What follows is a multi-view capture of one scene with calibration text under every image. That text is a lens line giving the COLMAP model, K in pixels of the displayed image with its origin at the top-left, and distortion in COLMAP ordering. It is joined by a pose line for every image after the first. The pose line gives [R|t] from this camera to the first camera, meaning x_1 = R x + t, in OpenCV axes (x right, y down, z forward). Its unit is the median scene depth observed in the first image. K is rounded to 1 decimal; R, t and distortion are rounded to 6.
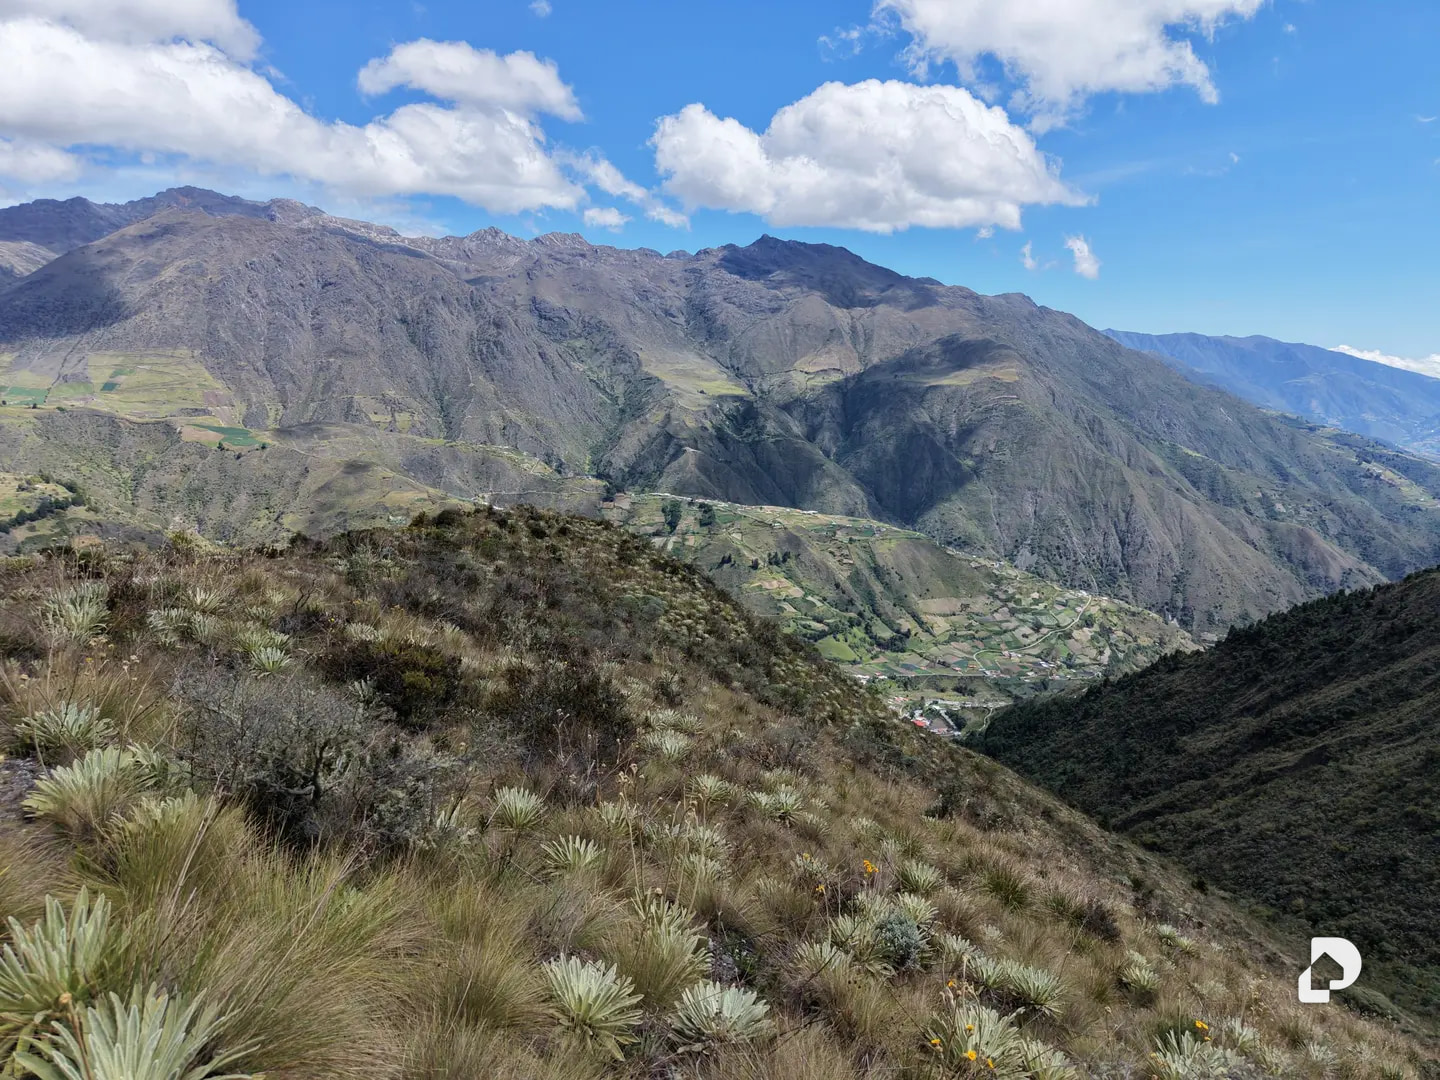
lens RADIAL K [[1049.9, 0, 737.0], [0, 1049.9, 539.9], [0, 0, 1]] dist [0.056963, -0.089255]
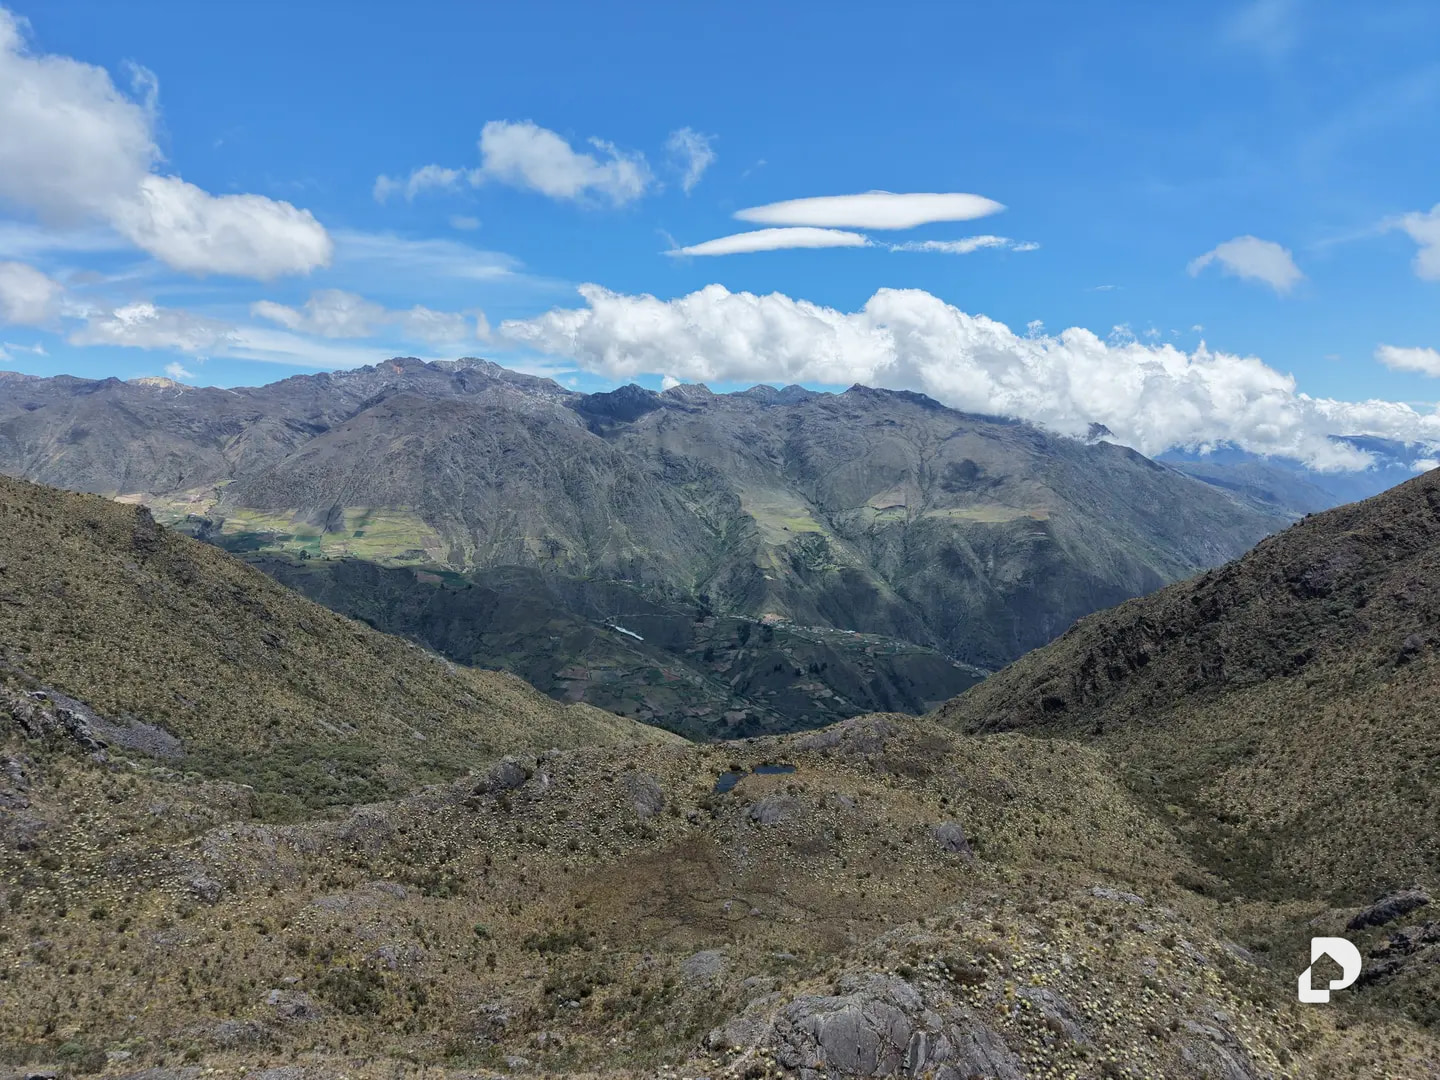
lens RADIAL K [[968.8, 0, 720.0], [0, 968.8, 540.0], [0, 0, 1]] dist [0.130912, -0.267713]
pose [[0.990596, 0.003899, -0.136762, 0.074411], [-0.017048, 0.995321, -0.095108, -0.022139], [0.135751, 0.096545, 0.986028, -0.255872]]
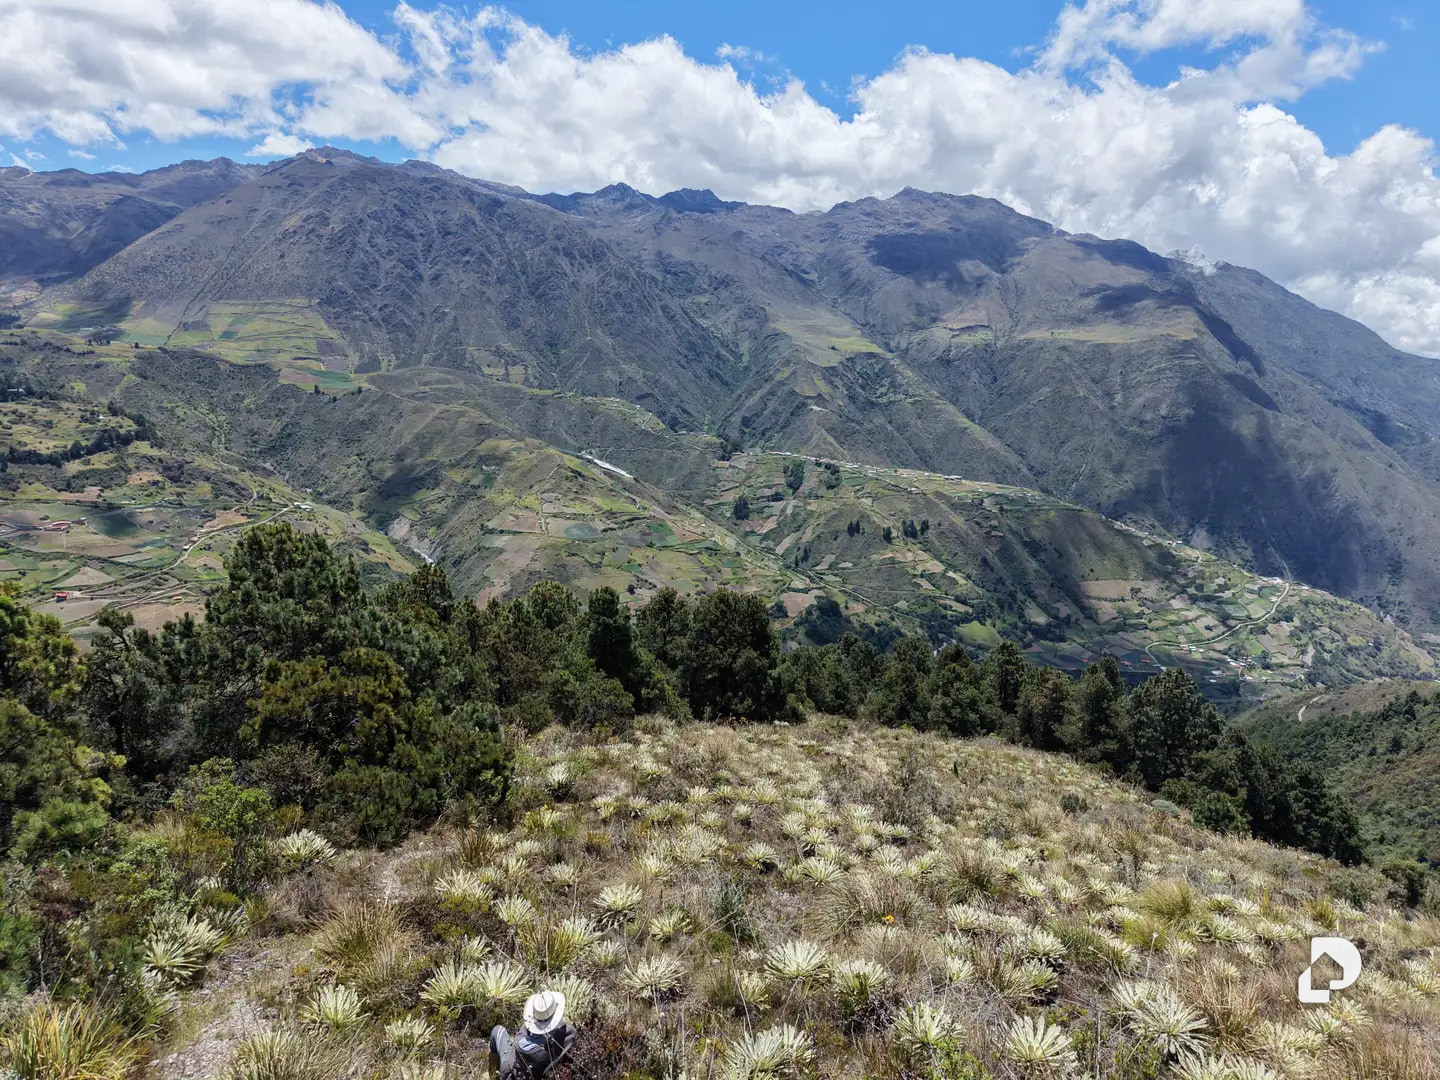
lens RADIAL K [[1062.0, 0, 698.3], [0, 1062.0, 570.0], [0, 0, 1]] dist [0.042110, -0.058122]
pose [[0.987691, 0.035590, -0.152315, -0.002080], [-0.027689, 0.998174, 0.053683, 0.008918], [0.153948, -0.048804, 0.986873, 0.084911]]
